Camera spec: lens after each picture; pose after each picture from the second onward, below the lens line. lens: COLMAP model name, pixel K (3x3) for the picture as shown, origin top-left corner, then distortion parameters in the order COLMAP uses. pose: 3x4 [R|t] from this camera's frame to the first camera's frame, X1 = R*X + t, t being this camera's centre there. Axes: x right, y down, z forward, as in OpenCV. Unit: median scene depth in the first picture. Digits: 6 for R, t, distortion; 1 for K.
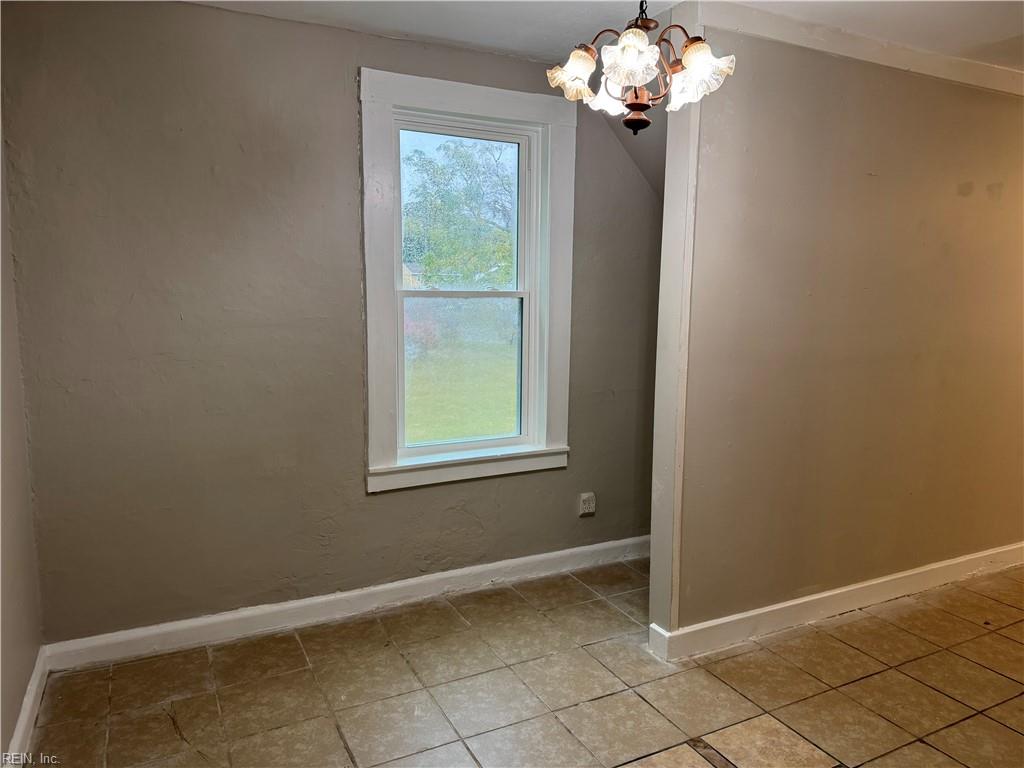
lens RADIAL K [[728.1, 0, 517.0], [0, 728.1, 384.2], [0, 0, 1]] dist [-0.005441, -0.004373]
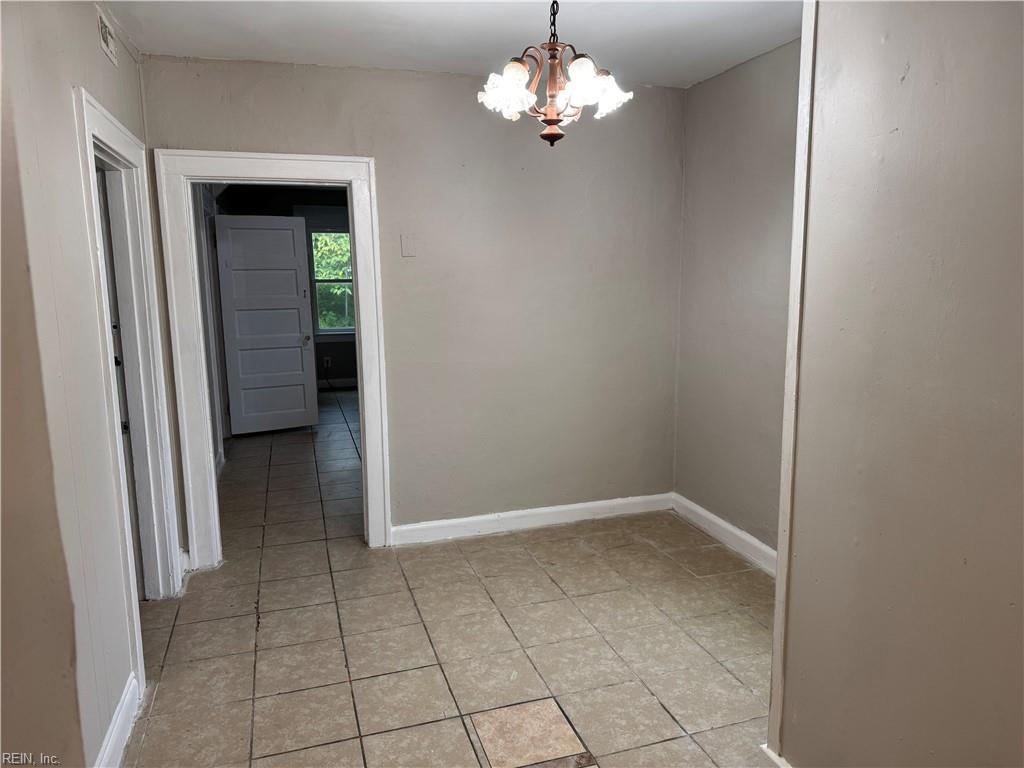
lens RADIAL K [[728.1, 0, 516.2], [0, 728.1, 381.6], [0, 0, 1]] dist [-0.005441, -0.004373]
pose [[-0.181100, 0.147867, -0.972285, 1.028805], [-0.126192, 0.976966, 0.172083, -0.130846], [0.975335, 0.153859, -0.158269, 0.906565]]
